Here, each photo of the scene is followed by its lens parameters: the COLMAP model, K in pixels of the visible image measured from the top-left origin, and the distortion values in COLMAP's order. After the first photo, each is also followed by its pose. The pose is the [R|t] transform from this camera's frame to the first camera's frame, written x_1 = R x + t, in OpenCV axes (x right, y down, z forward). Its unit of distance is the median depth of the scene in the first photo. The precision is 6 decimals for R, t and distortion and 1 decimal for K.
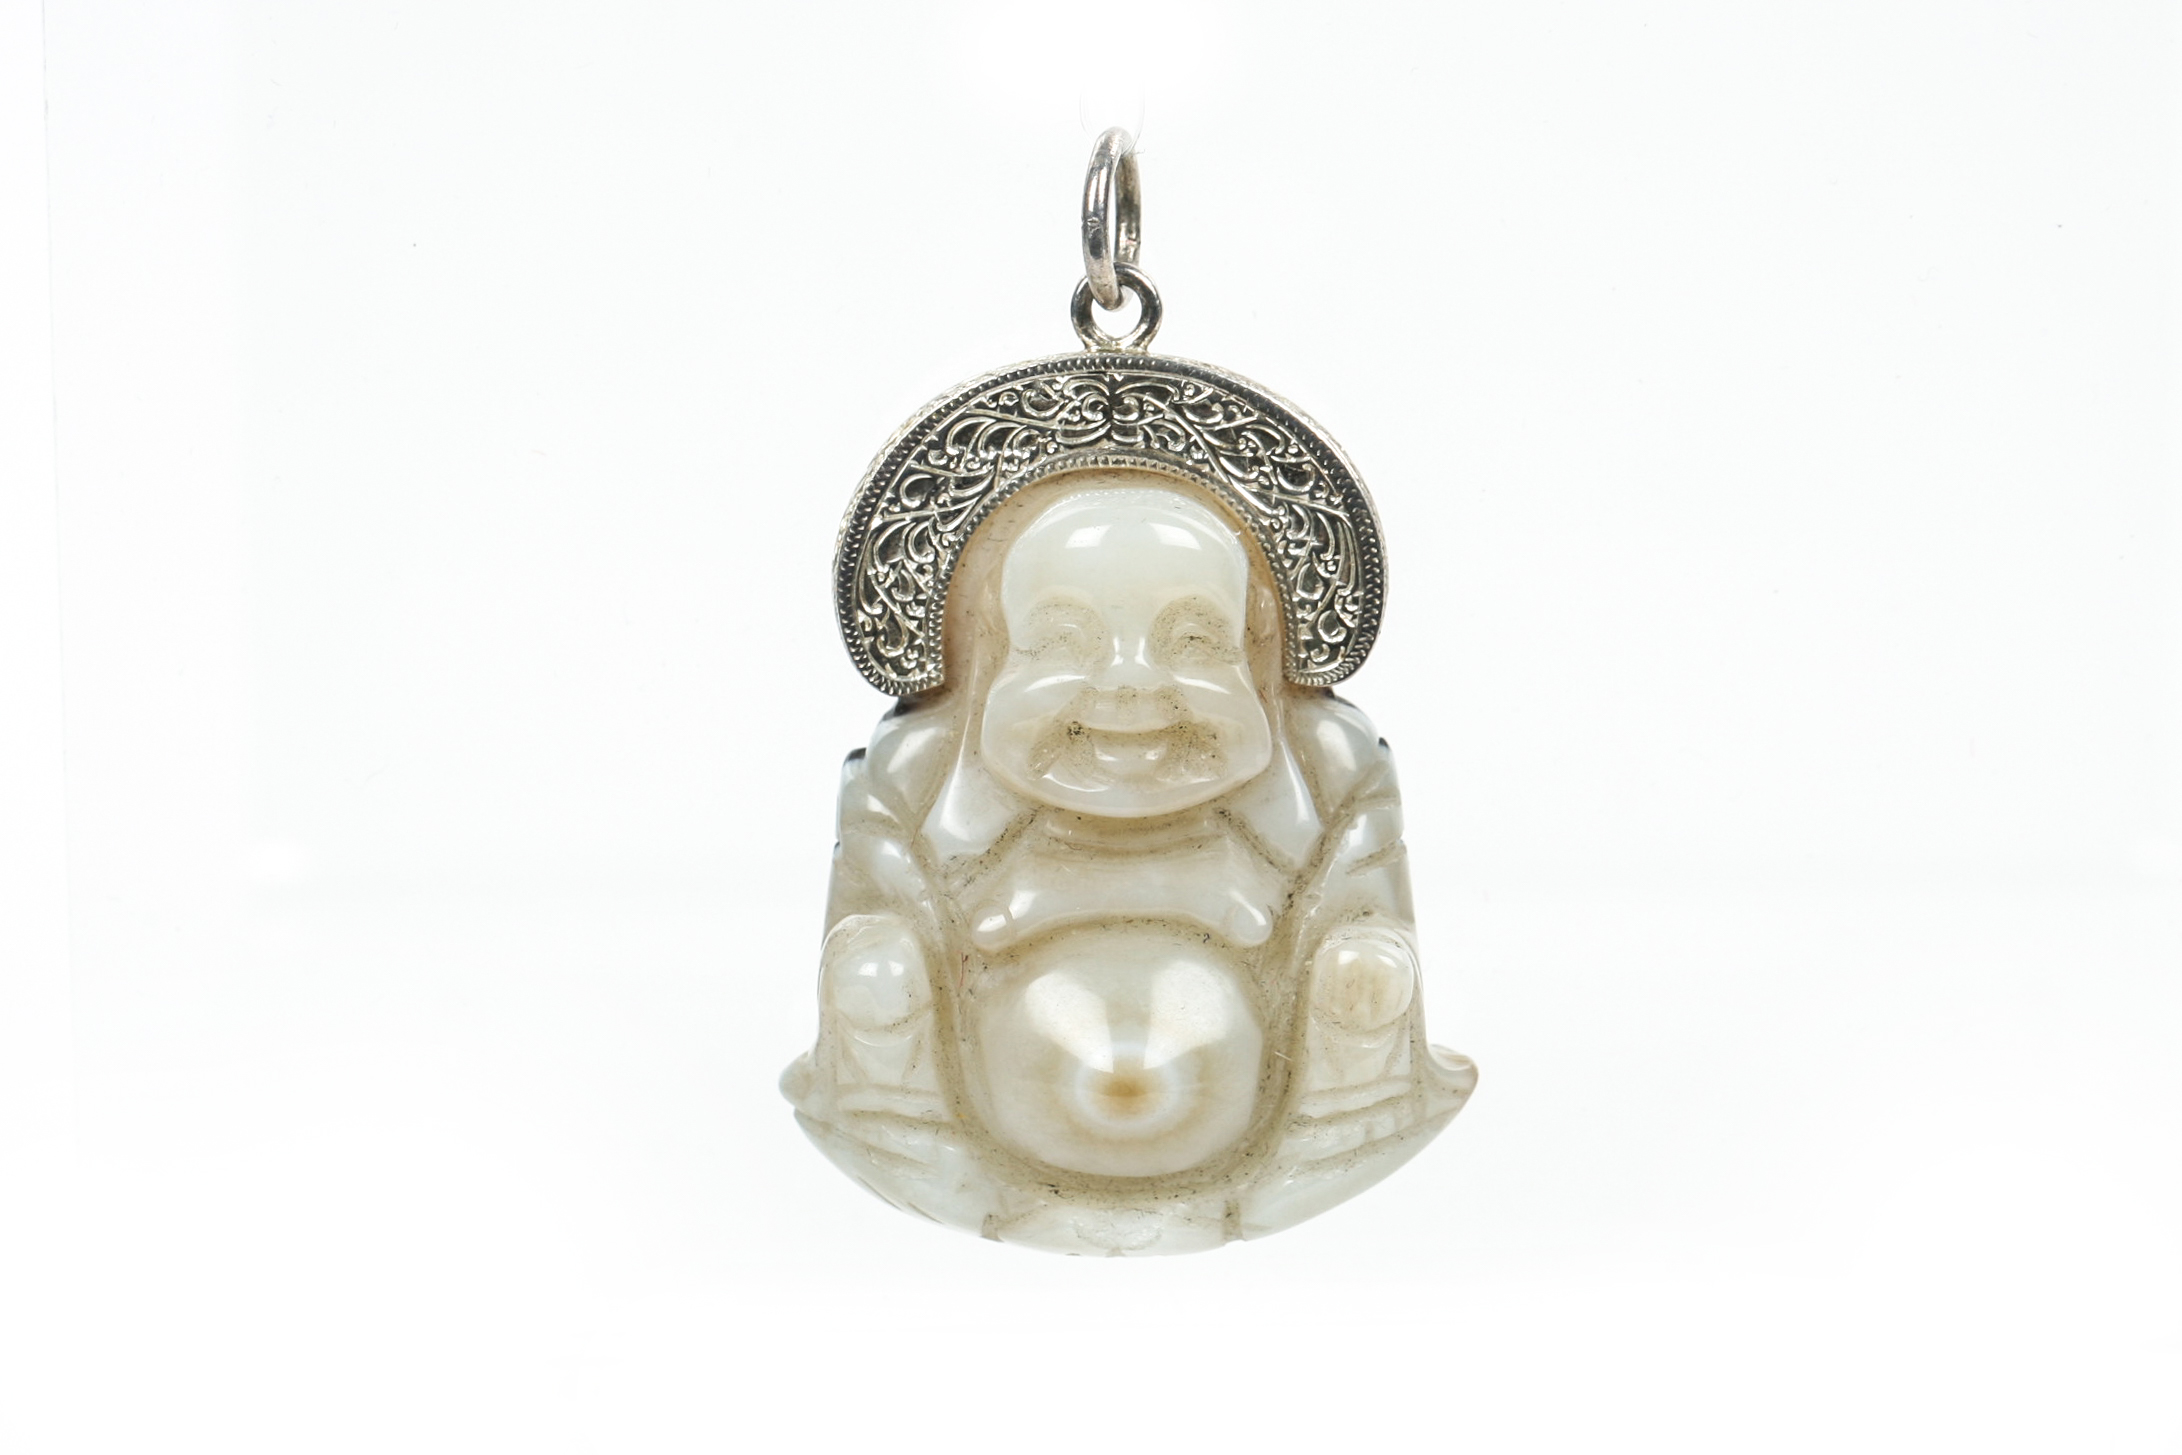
lens RADIAL K [[10196.2, 0, 1091.5], [0, 10196.2, 724.1], [0, 0, 1]] dist [-0.258485, 0.000000]
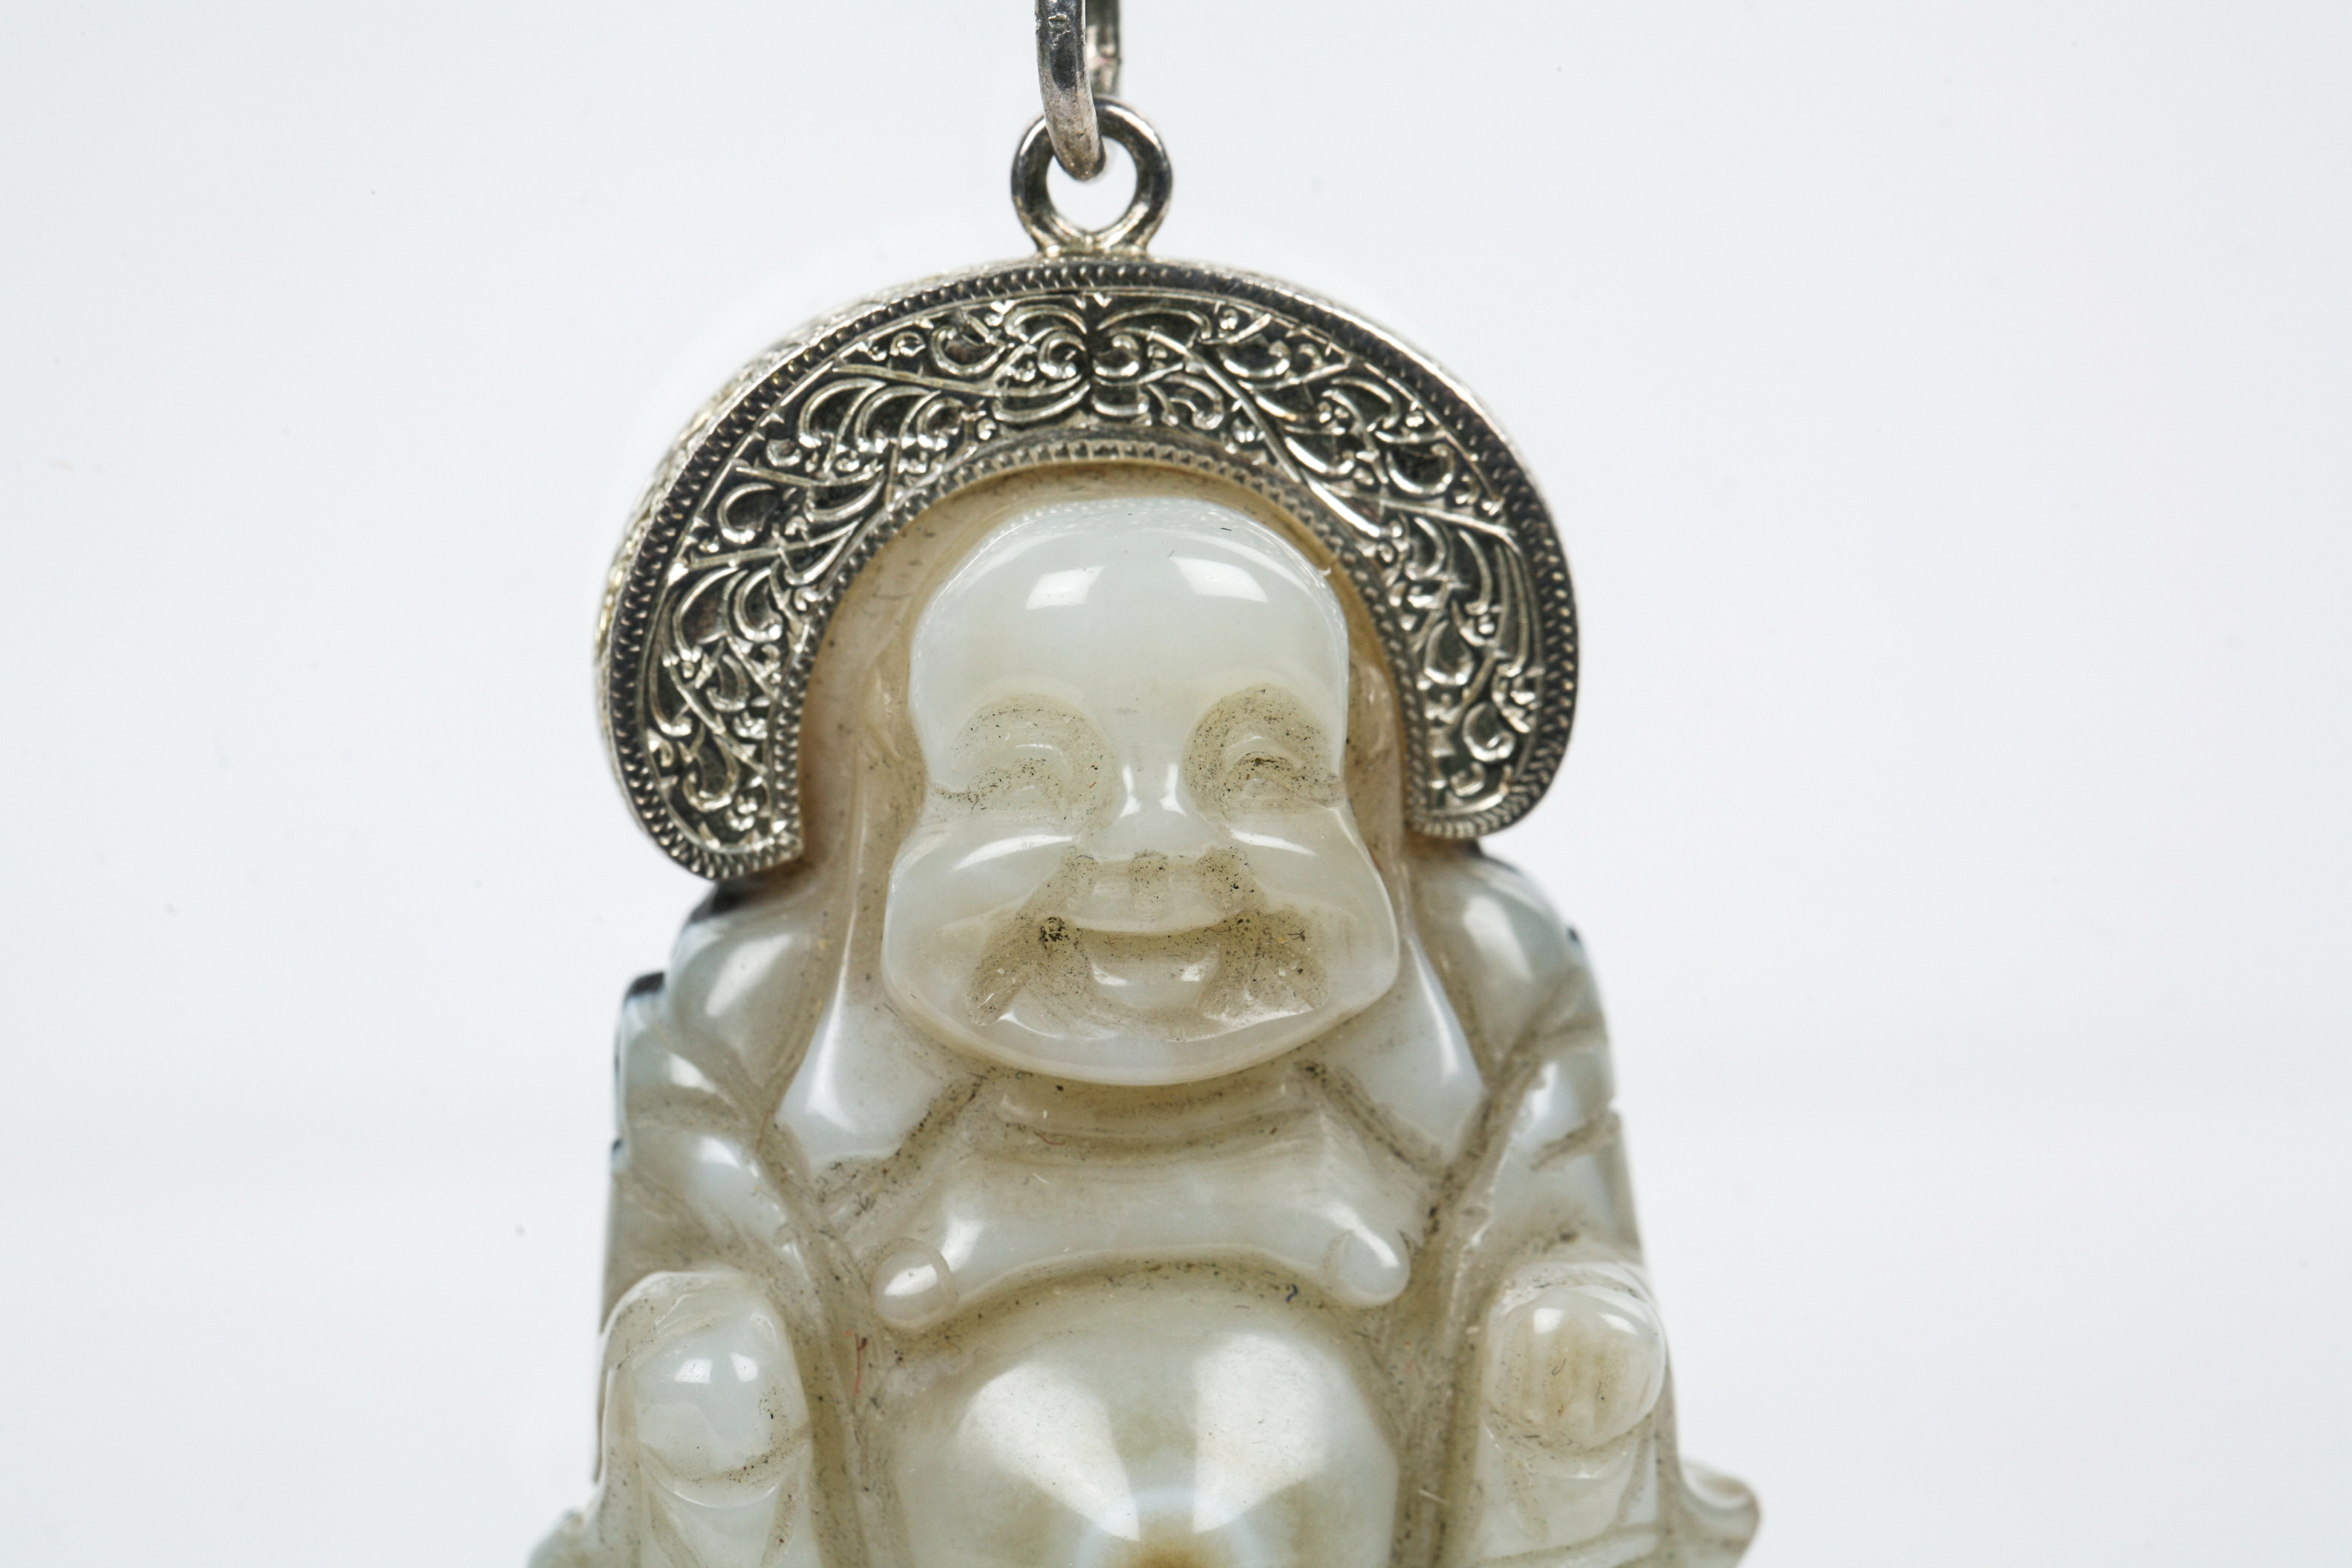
lens RADIAL K [[10990.6, 0, 1176.0], [0, 10990.6, 790.5], [0, 0, 1]] dist [-0.258485, 0.000000]
pose [[0.996725, -0.032807, 0.073908, -0.038879], [0.032797, 0.999461, 0.001347, -0.007713], [-0.073912, 0.001082, 0.997264, 0.395730]]
